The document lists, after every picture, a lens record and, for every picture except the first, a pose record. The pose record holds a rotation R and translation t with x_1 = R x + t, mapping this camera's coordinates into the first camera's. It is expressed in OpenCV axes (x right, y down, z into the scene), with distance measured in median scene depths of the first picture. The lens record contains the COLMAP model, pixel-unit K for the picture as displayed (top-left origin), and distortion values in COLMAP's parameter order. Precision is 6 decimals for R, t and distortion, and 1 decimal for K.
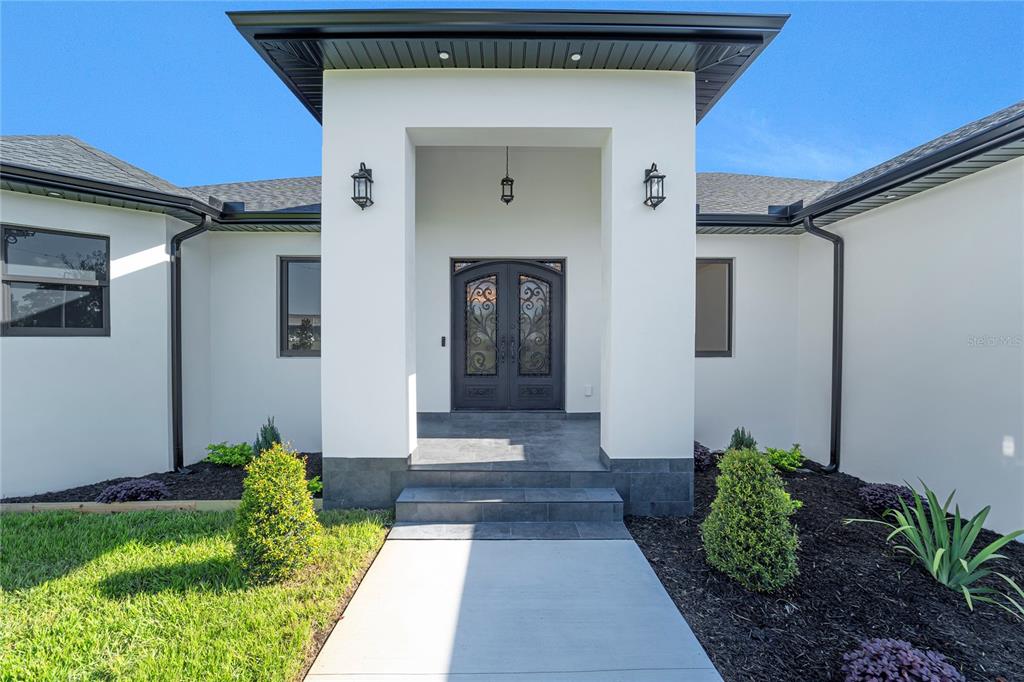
lens RADIAL K [[423.0, 0, 512.0], [0, 423.0, 341.0], [0, 0, 1]] dist [0.000238, -0.000040]
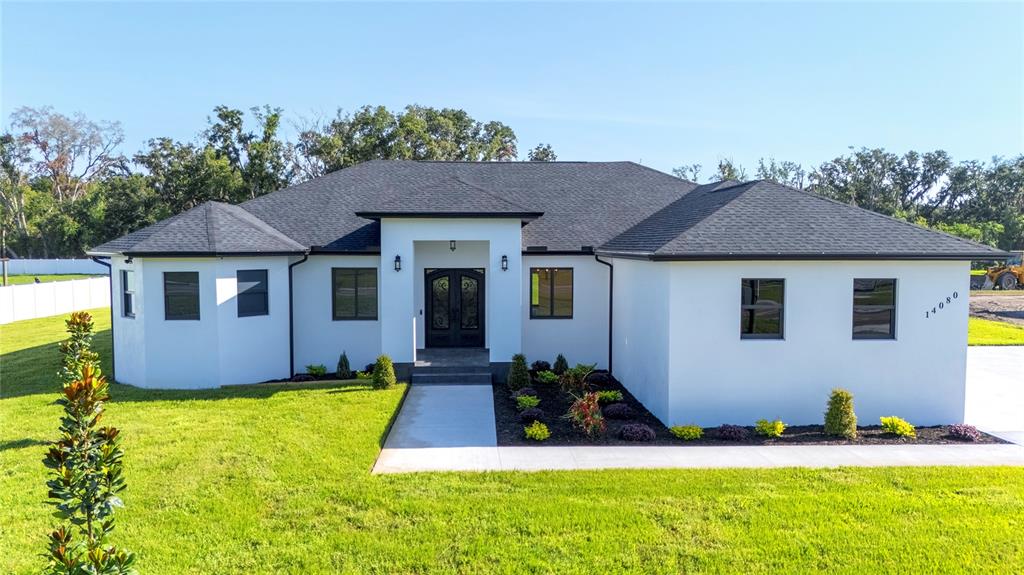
lens RADIAL K [[764.7, 0, 512.0], [0, 764.7, 287.5], [0, 0, 1]] dist [0.120810, -0.119836]
pose [[0.999566, -0.004248, 0.029161, 0.149042], [0.002742, 0.998670, 0.051488, -0.286585], [-0.029341, -0.051386, 0.998248, -2.461138]]
